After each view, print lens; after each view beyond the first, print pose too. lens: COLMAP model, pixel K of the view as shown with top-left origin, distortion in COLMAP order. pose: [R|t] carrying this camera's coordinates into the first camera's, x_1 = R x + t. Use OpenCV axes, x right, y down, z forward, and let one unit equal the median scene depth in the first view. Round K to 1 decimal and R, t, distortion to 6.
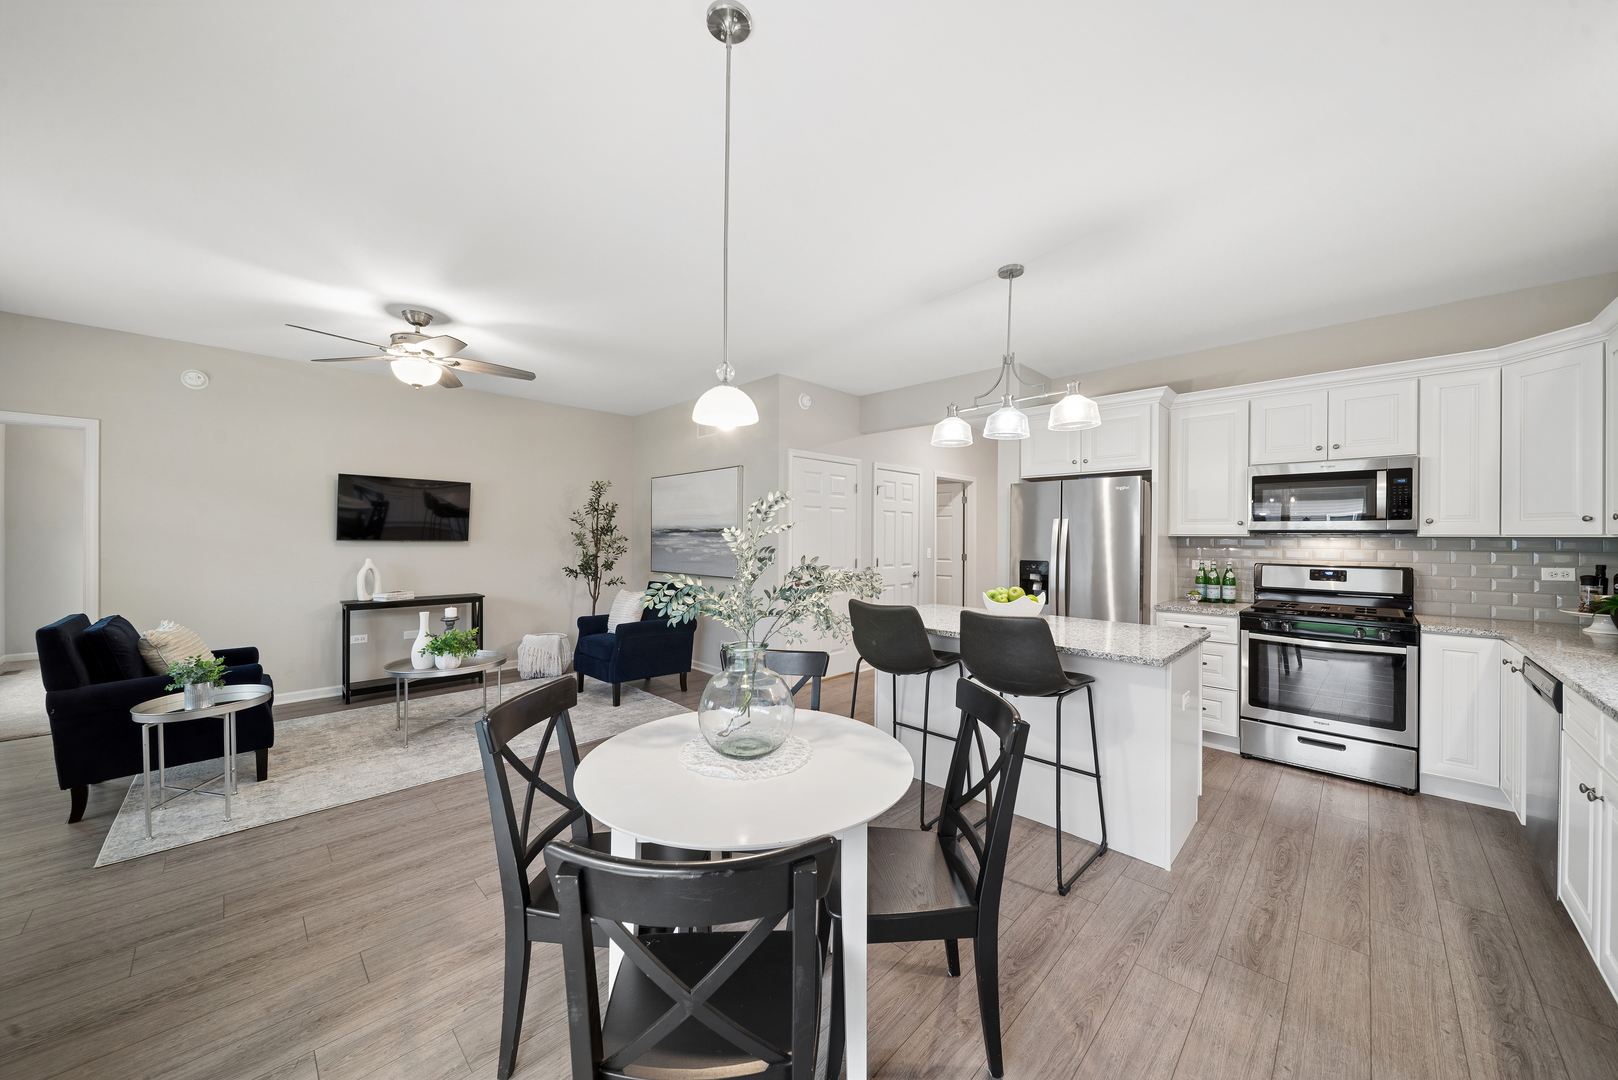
lens RADIAL K [[567.3, 0, 809.0], [0, 567.3, 540.0], [0, 0, 1]] dist [0.000225, -0.000101]
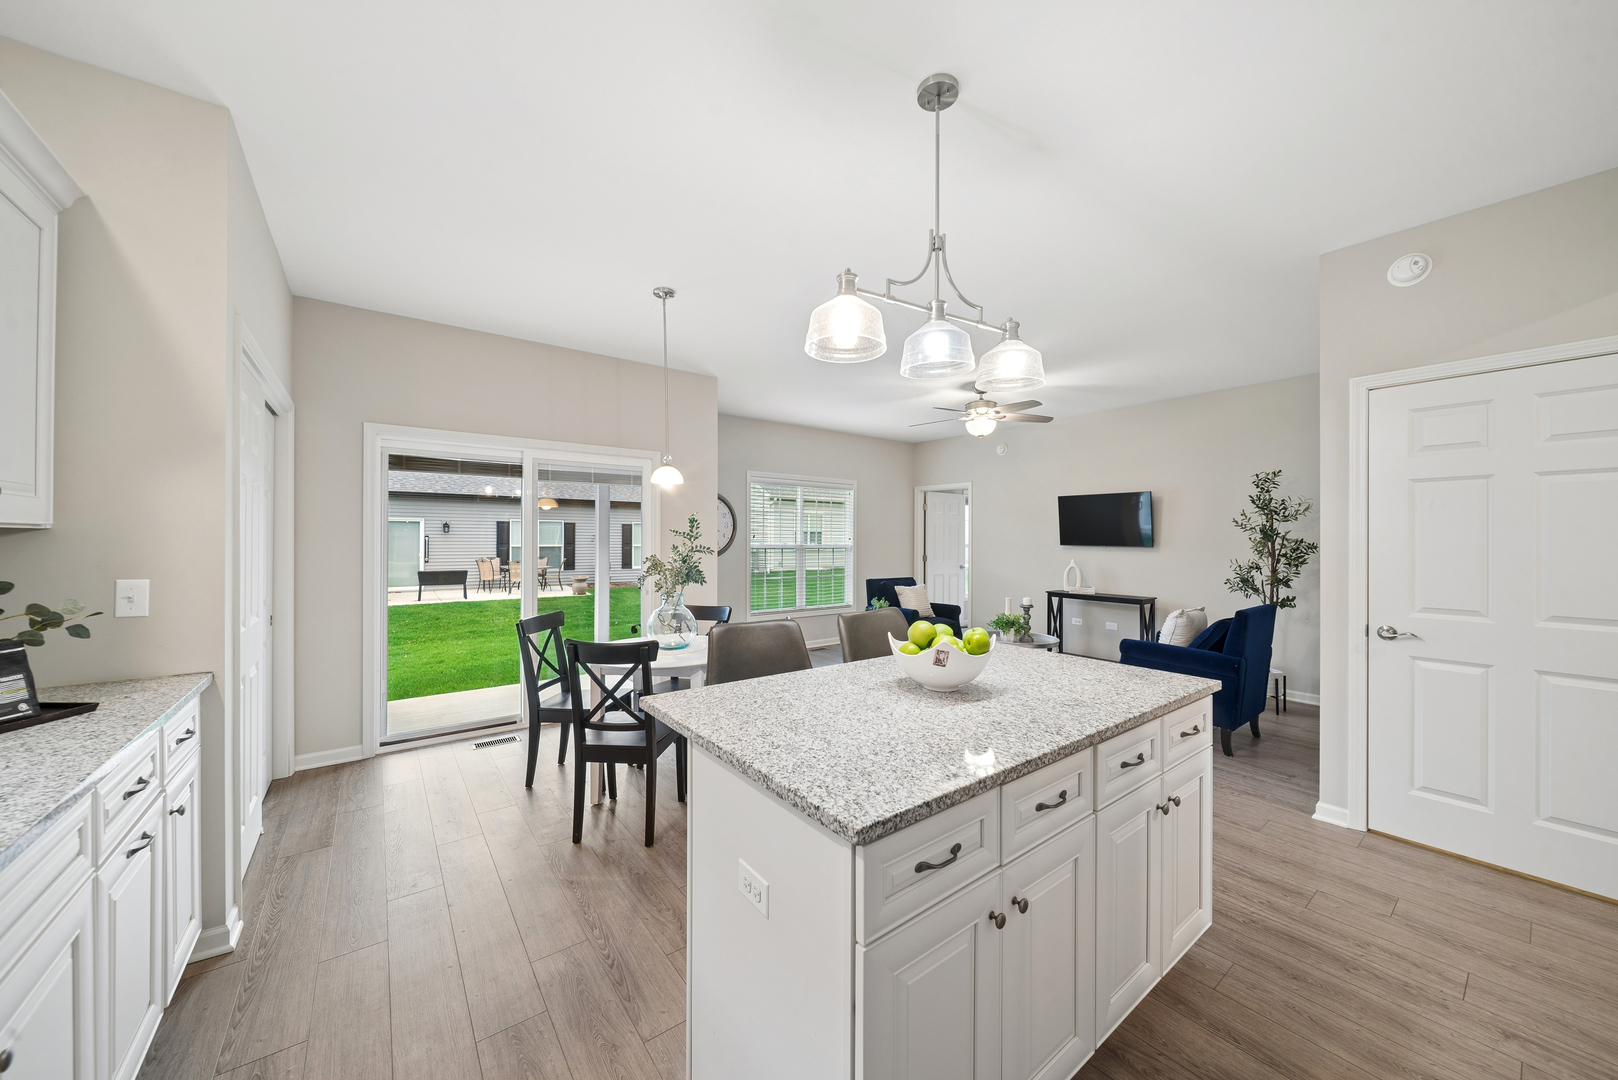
lens RADIAL K [[570.9, 0, 806.8], [0, 570.9, 534.6], [0, 0, 1]] dist [-0.005356, -0.000180]
pose [[-0.147227, -0.016095, -0.988972, 0.595151], [-0.013613, 0.999806, -0.014245, 0.002760], [0.989009, 0.011366, -0.147417, 0.587084]]
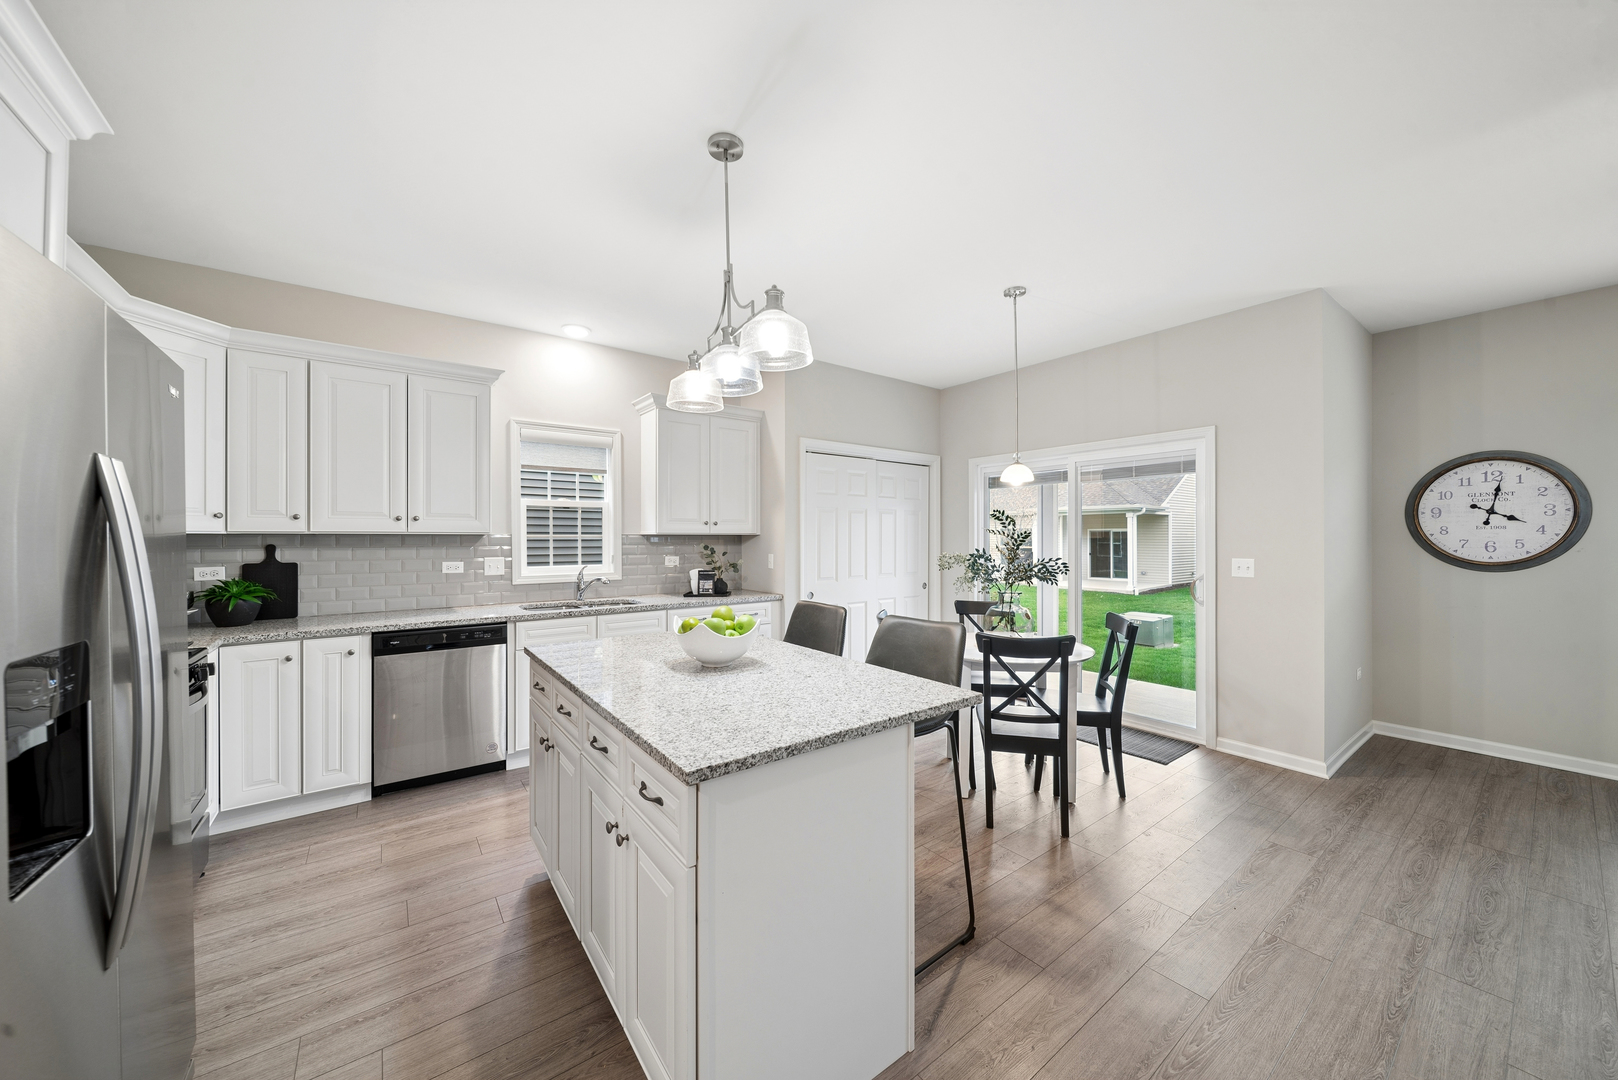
lens RADIAL K [[570.9, 0, 806.8], [0, 570.9, 534.6], [0, 0, 1]] dist [-0.005356, -0.000180]
pose [[-0.988005, -0.004668, 0.154352, 0.092389], [-0.004108, 0.999984, 0.003944, -0.005348], [-0.154368, 0.003263, -0.988008, 1.024439]]
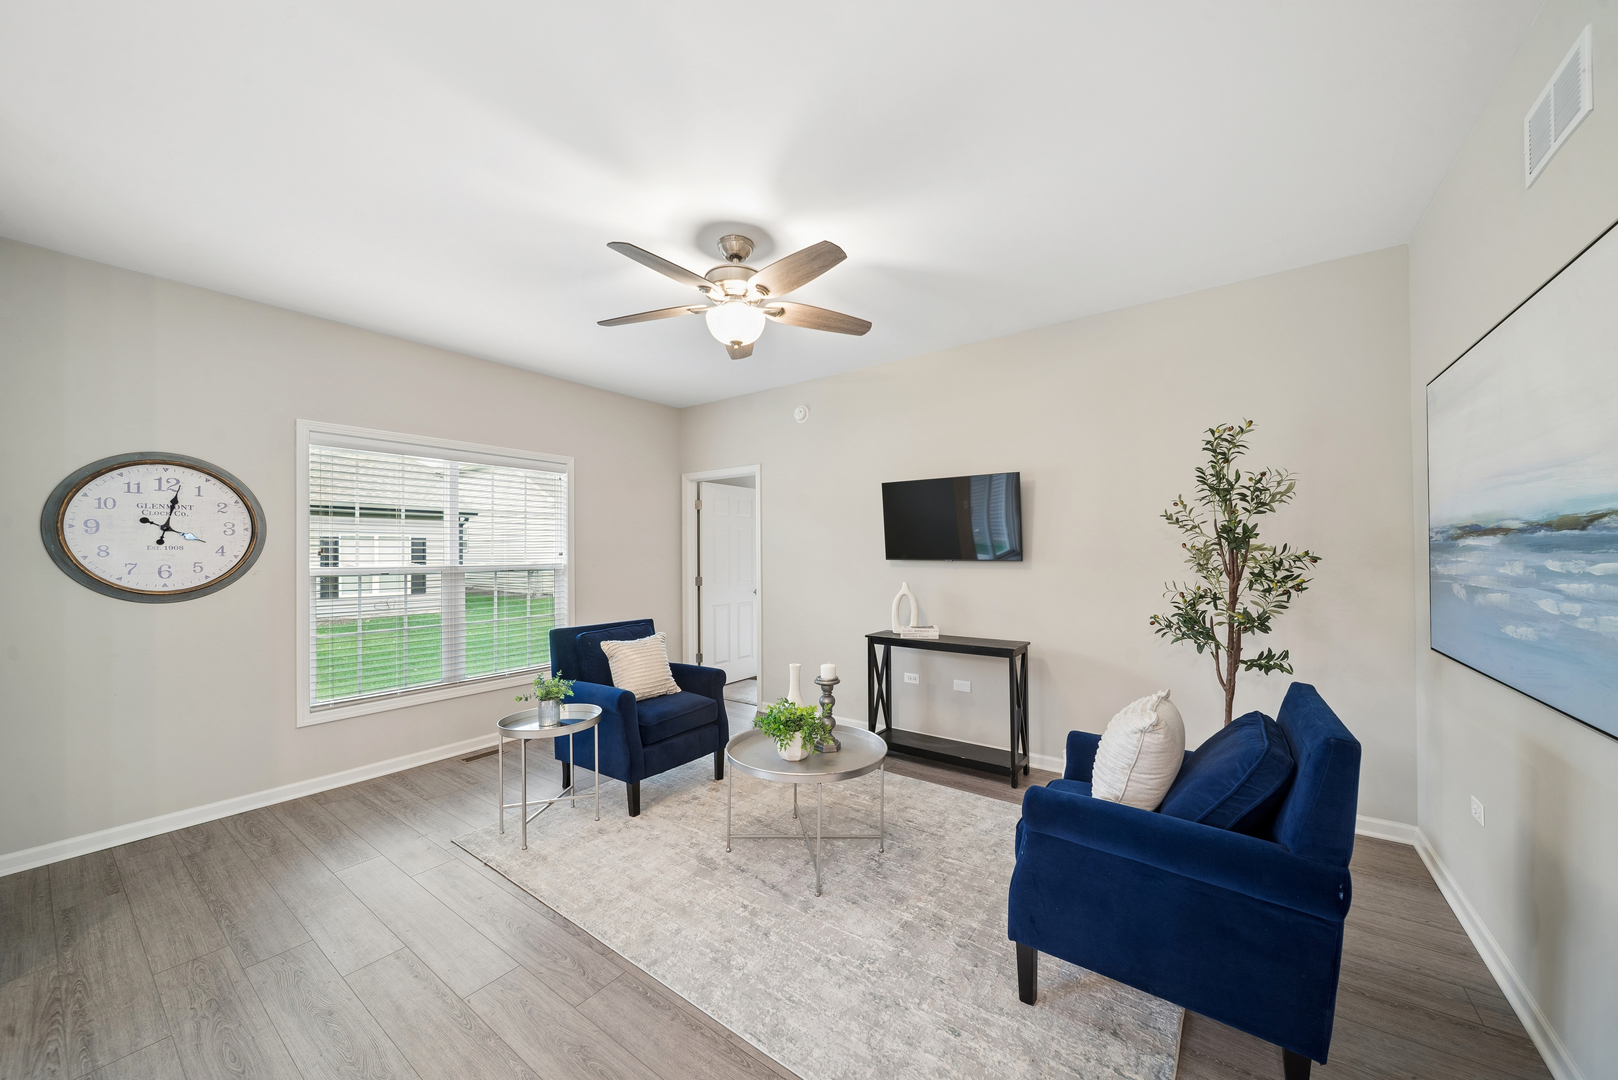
lens RADIAL K [[576.5, 0, 815.6], [0, 576.5, 549.3], [0, 0, 1]] dist [-0.002913, -0.000277]
pose [[0.149841, -0.013853, -0.988613, 0.022378], [0.002750, 0.999904, -0.013594, -0.003831], [0.988706, -0.000682, 0.149864, 0.744663]]
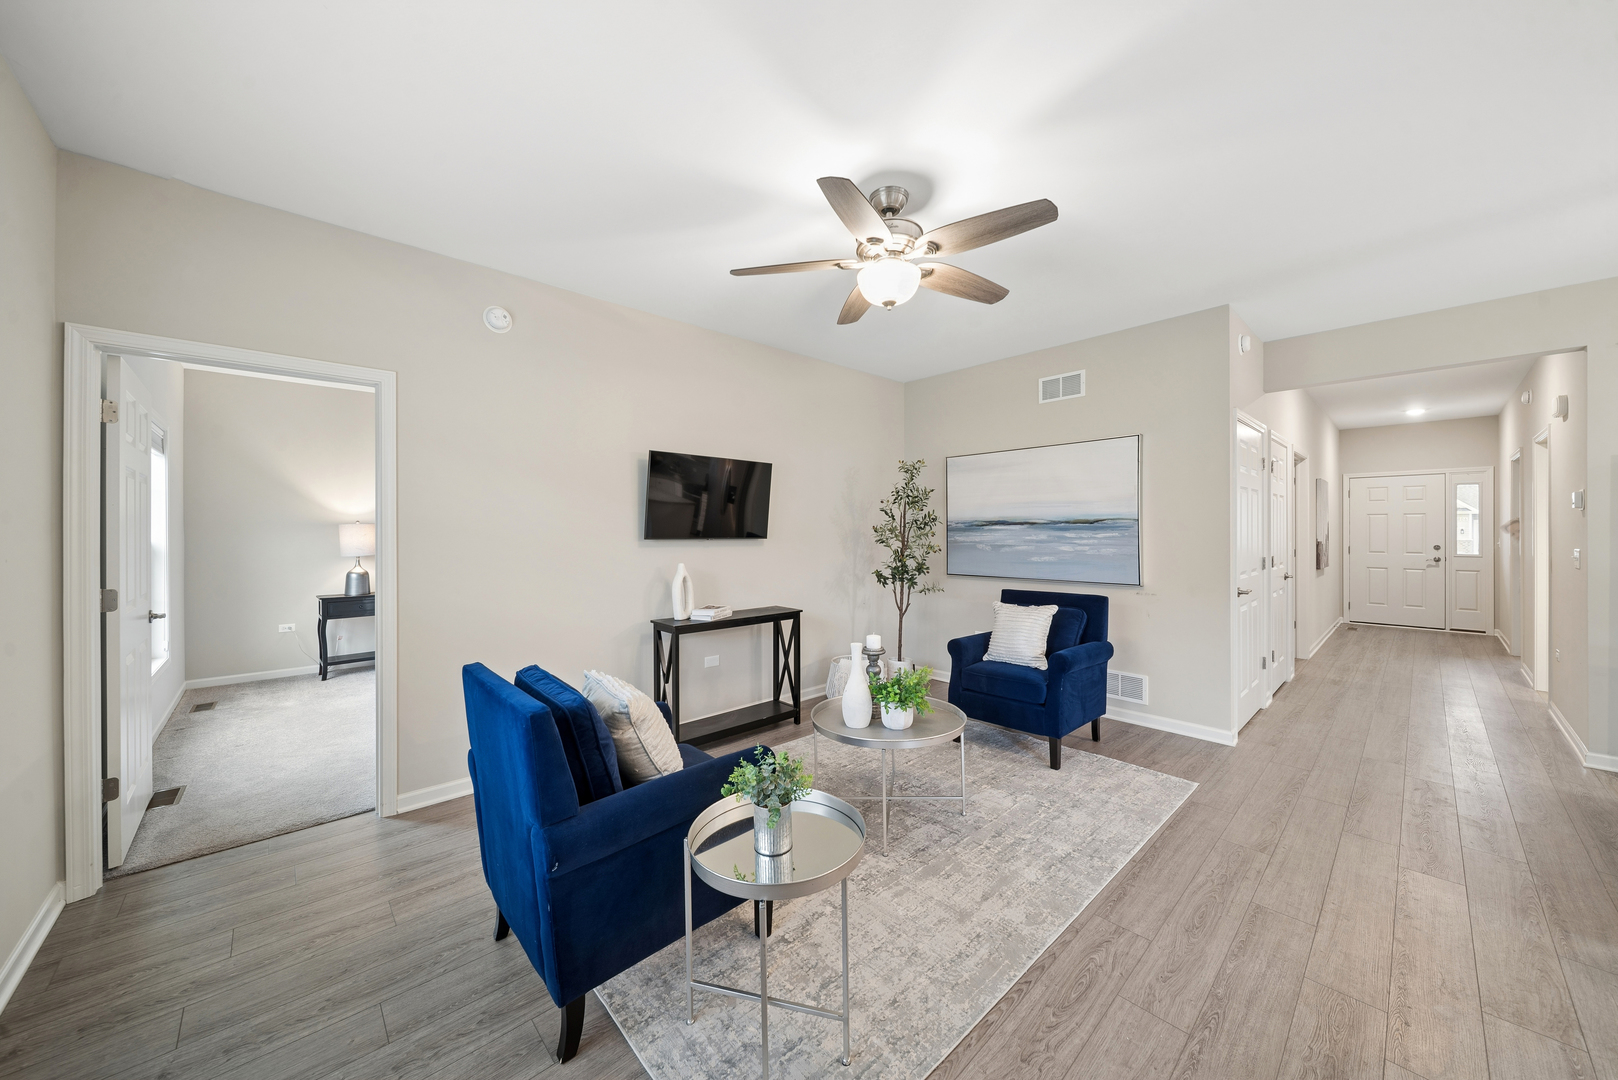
lens RADIAL K [[570.9, 0, 806.8], [0, 570.9, 534.6], [0, 0, 1]] dist [-0.005356, -0.000180]
pose [[0.998857, -0.010327, -0.046675, -0.570707], [0.010385, 0.999946, 0.001005, -0.004749], [0.046662, -0.001489, 0.998910, 0.252406]]
